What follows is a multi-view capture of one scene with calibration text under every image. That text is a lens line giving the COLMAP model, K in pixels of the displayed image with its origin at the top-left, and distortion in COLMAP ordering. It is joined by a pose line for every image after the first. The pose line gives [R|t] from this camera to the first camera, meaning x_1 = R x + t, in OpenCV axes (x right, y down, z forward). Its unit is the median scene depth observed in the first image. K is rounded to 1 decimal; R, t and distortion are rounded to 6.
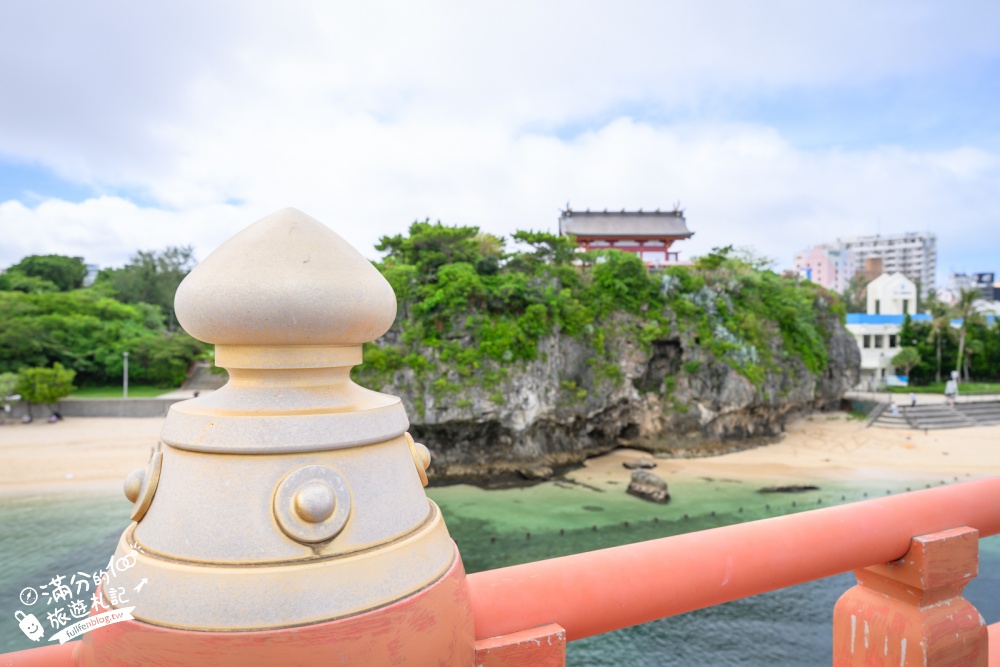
lens RADIAL K [[675.6, 0, 499.2], [0, 675.6, 332.2], [0, 0, 1]] dist [0.000733, -0.001071]
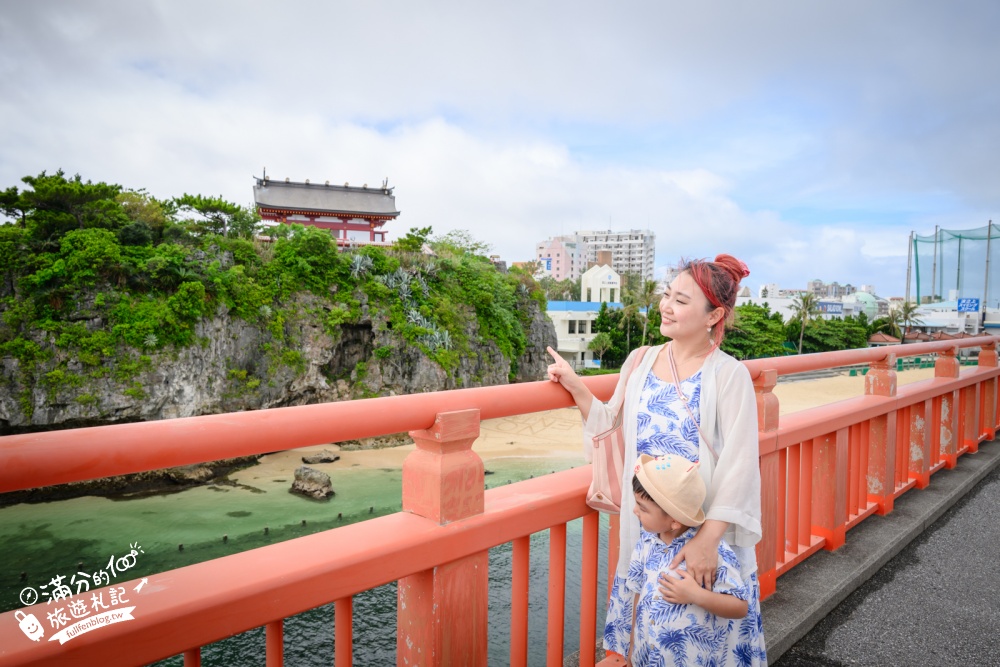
lens RADIAL K [[675.6, 0, 502.3], [0, 675.6, 339.9], [0, 0, 1]] dist [0.000733, -0.001071]
pose [[0.941978, 0.001098, 0.335672, 0.123116], [-0.013175, 0.999345, 0.033703, -0.000627], [-0.335415, -0.036170, 0.941376, 0.046573]]
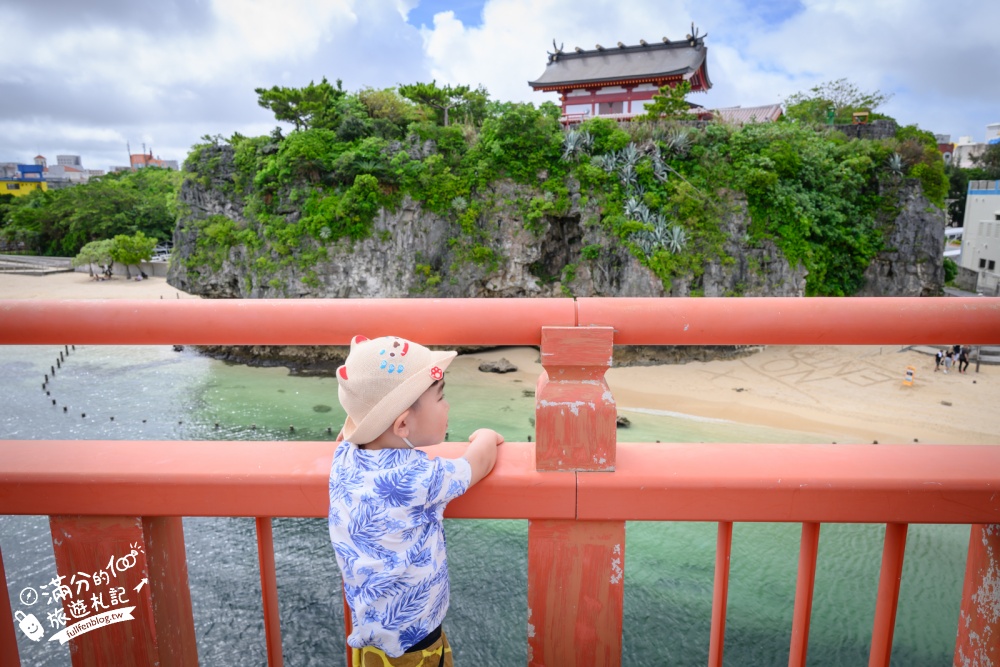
lens RADIAL K [[675.6, 0, 503.5], [0, 675.6, 337.0], [0, 0, 1]] dist [0.000733, -0.001071]
pose [[0.885104, 0.090930, -0.456423, 0.559073], [-0.000570, 0.980938, 0.194322, -0.004274], [0.465392, -0.171735, 0.868284, 0.258496]]
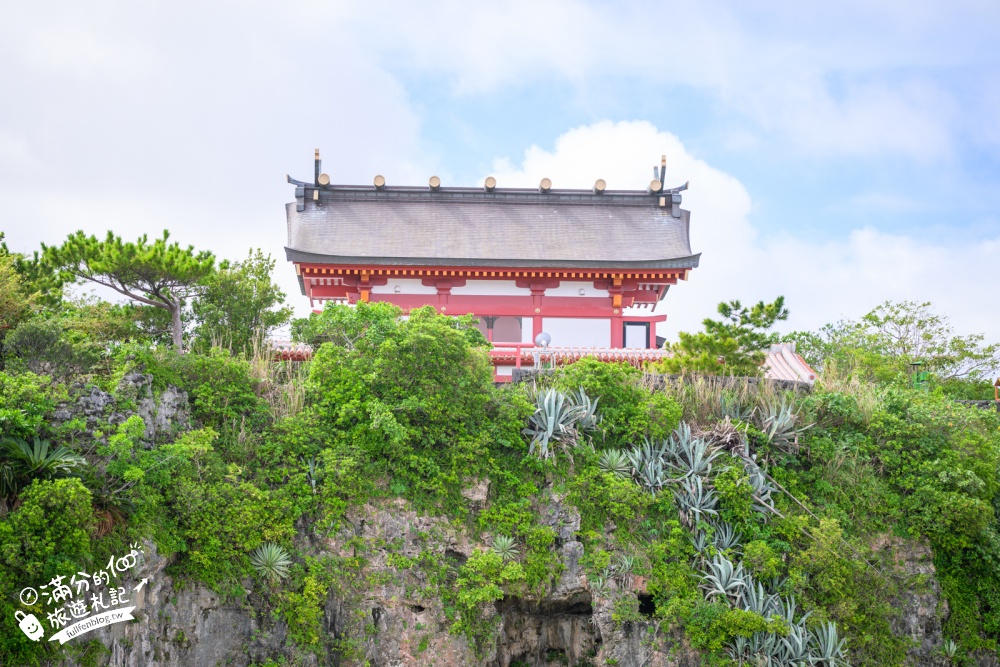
lens RADIAL K [[1986.6, 0, 496.2], [0, 1986.6, 353.7], [0, 0, 1]] dist [-0.012094, 0.000000]
pose [[0.999283, 0.014158, 0.035109, 0.192816], [-0.010360, 0.994302, -0.106099, -0.003956], [-0.036411, 0.105659, 0.993736, 0.100634]]
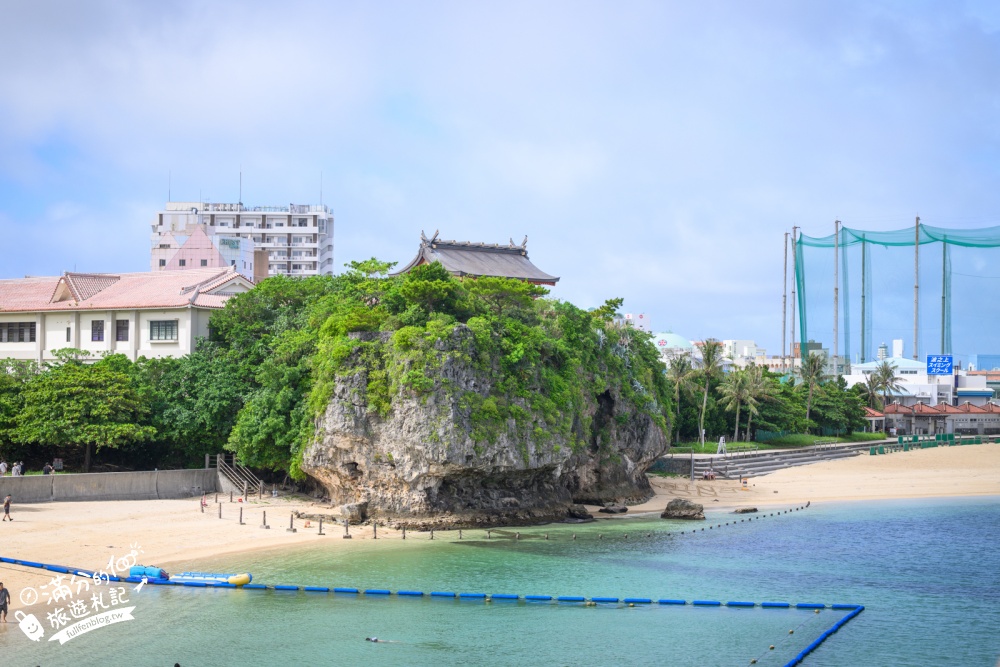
lens RADIAL K [[1986.6, 0, 496.5], [0, 1986.6, 334.5], [0, 0, 1]] dist [-0.012094, 0.000000]
pose [[0.694708, 0.023244, 0.718917, -2.036010], [-0.000015, 0.999478, -0.032301, 0.020259], [-0.719292, 0.022429, 0.694345, -0.976877]]
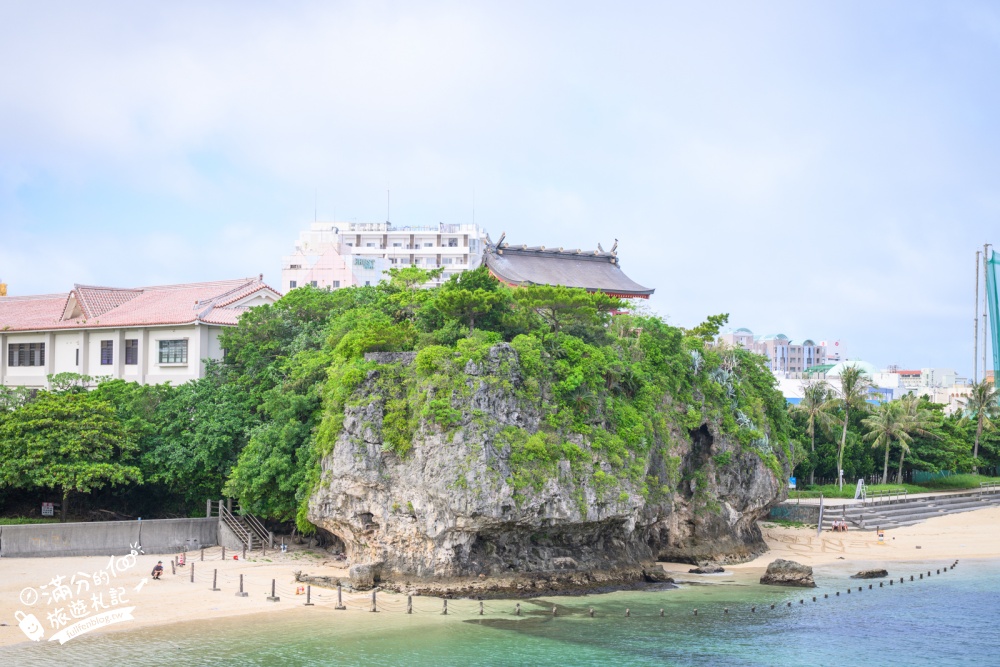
lens RADIAL K [[1986.6, 0, 499.4], [0, 1986.6, 339.6], [0, 0, 1]] dist [-0.012094, 0.000000]
pose [[0.765142, 0.031249, 0.643103, -1.548865], [-0.003688, 0.999018, -0.044156, 0.012321], [-0.643851, 0.031413, 0.764506, -0.743681]]
